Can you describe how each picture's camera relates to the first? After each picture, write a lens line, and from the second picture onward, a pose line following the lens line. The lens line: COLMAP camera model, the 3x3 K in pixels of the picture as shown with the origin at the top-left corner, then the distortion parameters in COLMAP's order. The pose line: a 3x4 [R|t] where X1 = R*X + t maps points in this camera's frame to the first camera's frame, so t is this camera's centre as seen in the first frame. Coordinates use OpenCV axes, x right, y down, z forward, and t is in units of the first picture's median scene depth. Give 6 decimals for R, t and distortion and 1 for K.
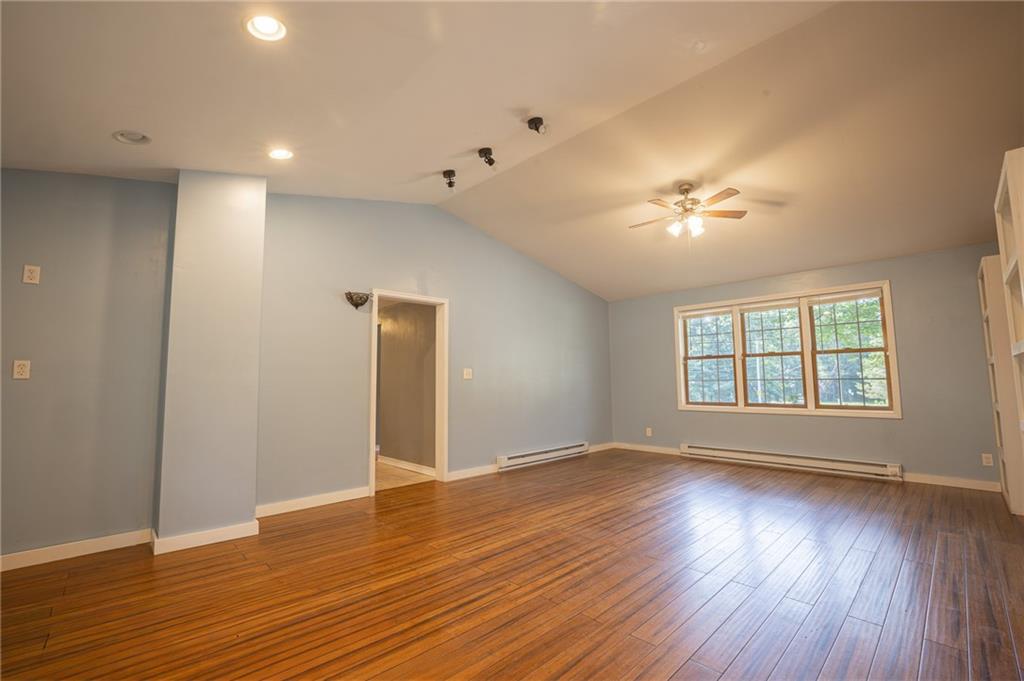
lens RADIAL K [[436.7, 0, 507.4], [0, 436.7, 340.2], [0, 0, 1]] dist [-0.021043, 0.000360]
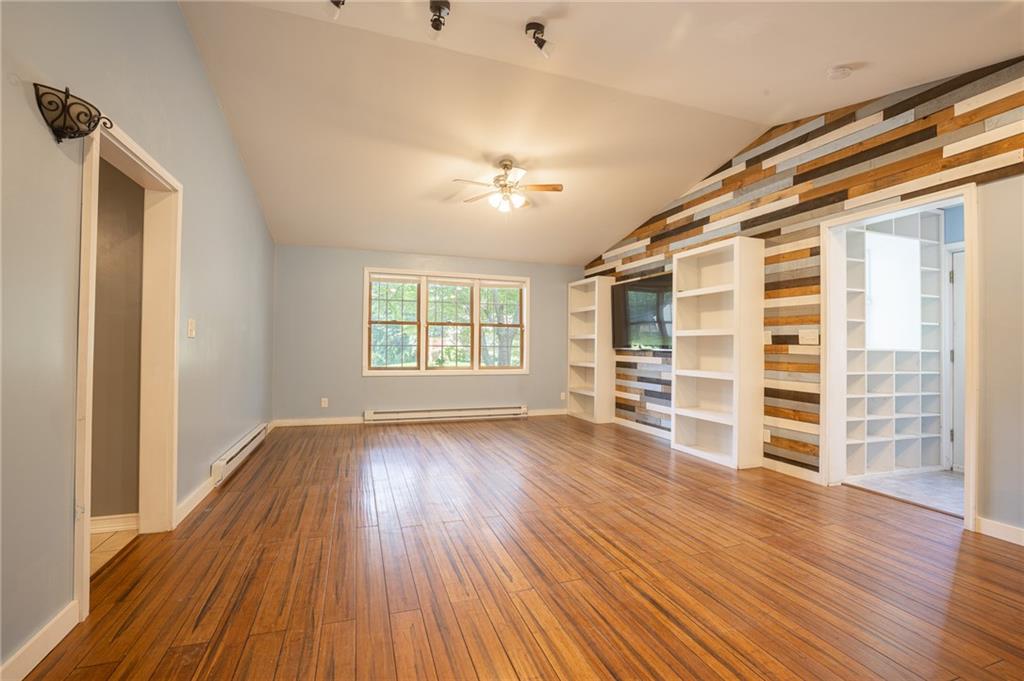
lens RADIAL K [[436.7, 0, 507.4], [0, 436.7, 340.2], [0, 0, 1]] dist [-0.021043, 0.000360]
pose [[0.413990, 0.023055, 0.909990, -0.756017], [-0.096552, 0.995152, 0.018713, 0.076200], [-0.905147, -0.095608, 0.414209, 0.734056]]
